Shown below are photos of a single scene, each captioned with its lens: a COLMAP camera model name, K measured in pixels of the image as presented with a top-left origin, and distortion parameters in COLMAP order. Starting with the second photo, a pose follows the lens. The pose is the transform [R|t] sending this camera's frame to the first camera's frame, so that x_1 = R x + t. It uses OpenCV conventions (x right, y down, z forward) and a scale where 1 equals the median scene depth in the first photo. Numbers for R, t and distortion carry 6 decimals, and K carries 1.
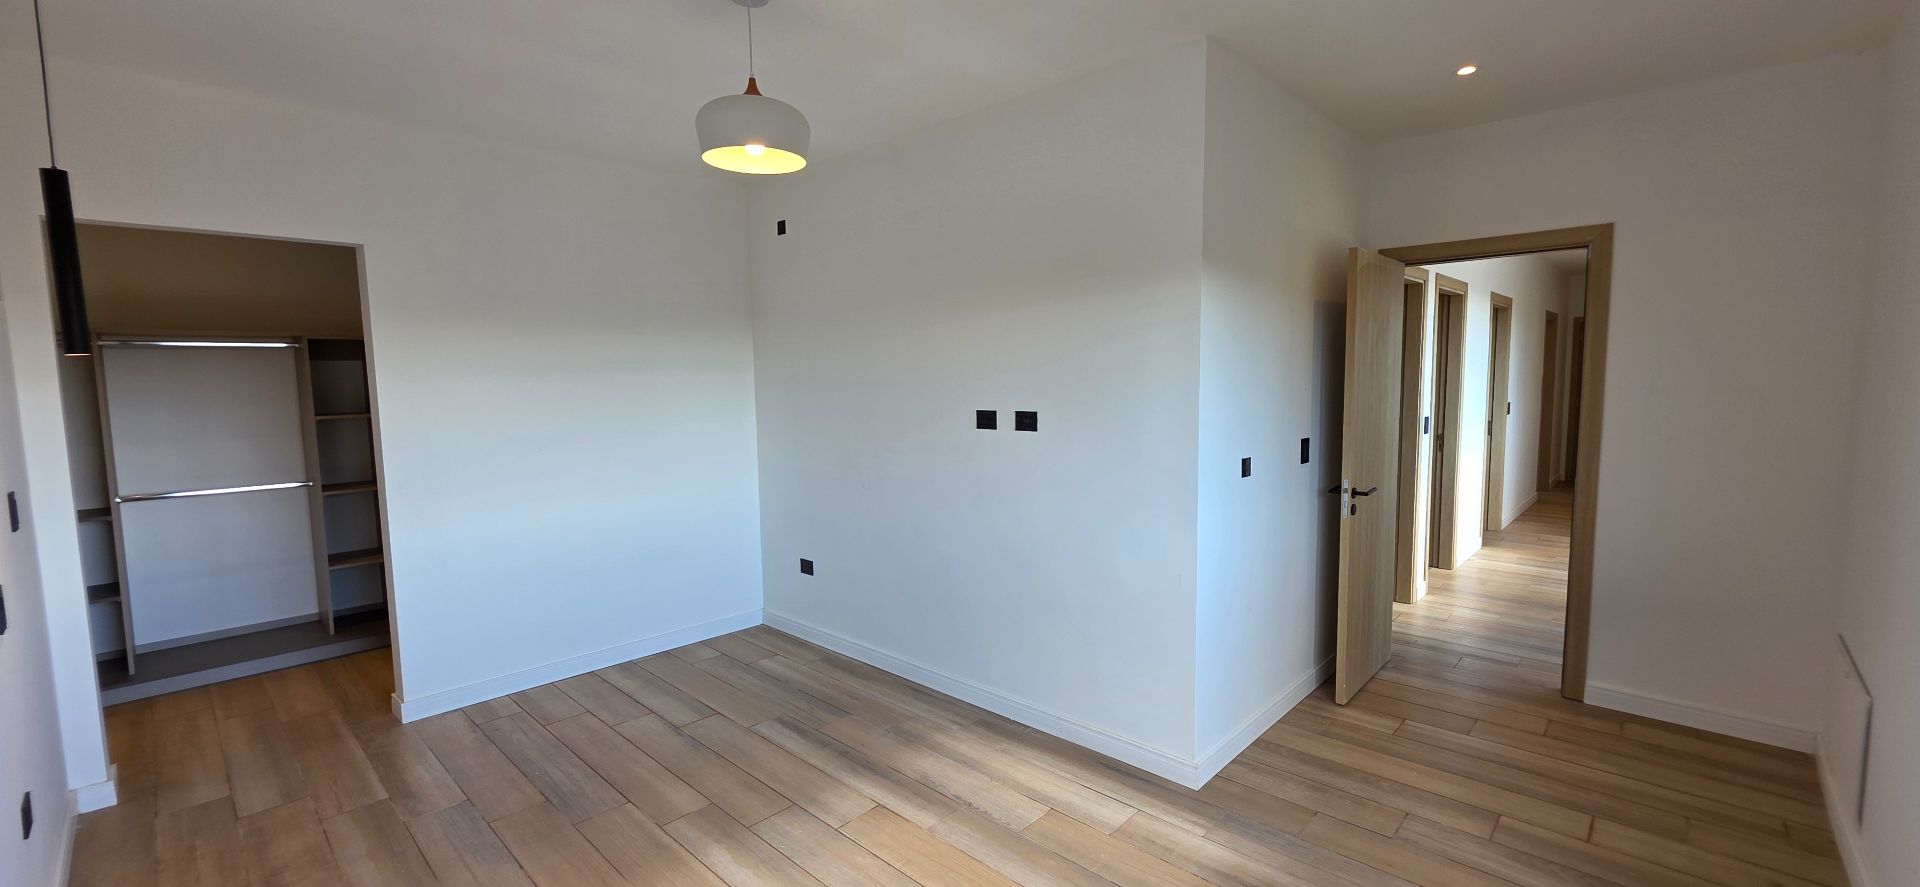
lens RADIAL K [[768.9, 0, 974.8], [0, 768.9, 443.4], [0, 0, 1]] dist [0.001496, 0.000045]
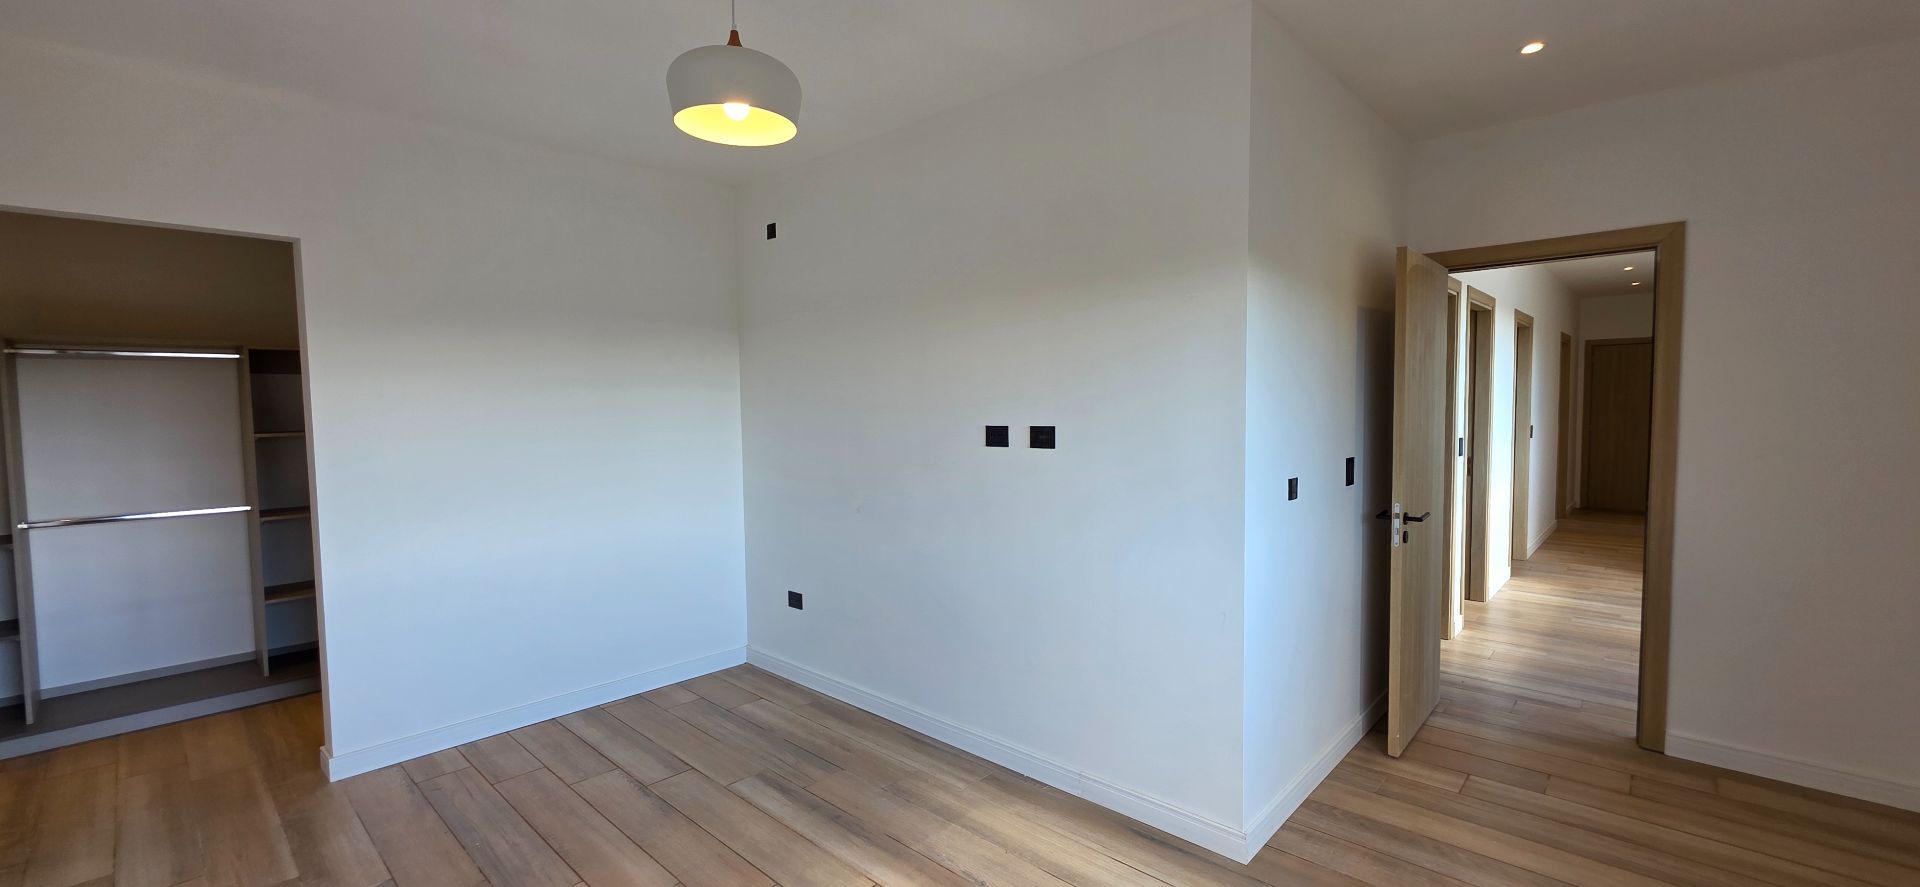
lens RADIAL K [[768.9, 0, 974.8], [0, 768.9, 443.4], [0, 0, 1]] dist [0.001496, 0.000045]
pose [[0.999951, 0.001462, 0.009766, -0.018659], [-0.001105, 0.999334, -0.036483, 0.009747], [-0.009813, 0.036470, 0.999287, 0.100208]]
